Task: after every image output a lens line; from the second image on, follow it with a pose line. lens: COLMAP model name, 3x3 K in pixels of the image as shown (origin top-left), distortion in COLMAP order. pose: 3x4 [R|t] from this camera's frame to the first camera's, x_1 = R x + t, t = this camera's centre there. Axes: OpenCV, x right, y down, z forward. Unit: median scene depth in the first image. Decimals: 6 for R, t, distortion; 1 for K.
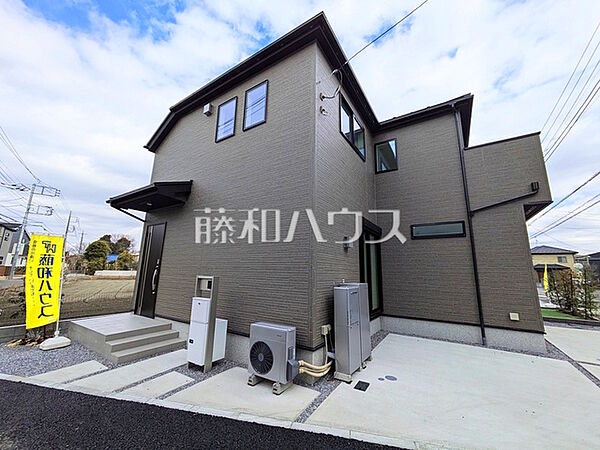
lens RADIAL K [[239.7, 0, 300.0], [0, 239.7, 225.0], [0, 0, 1]] dist [-0.001399, -0.000127]
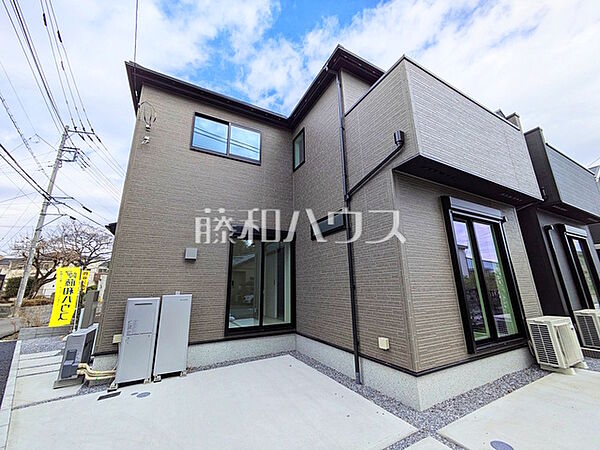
lens RADIAL K [[240.9, 0, 300.0], [0, 240.9, 225.0], [0, 0, 1]] dist [-0.014879, 0.000089]
pose [[0.878062, -0.150307, -0.454329, 0.998777], [0.124320, 0.988443, -0.086741, 0.091171], [0.462116, 0.019681, 0.886601, 0.302735]]
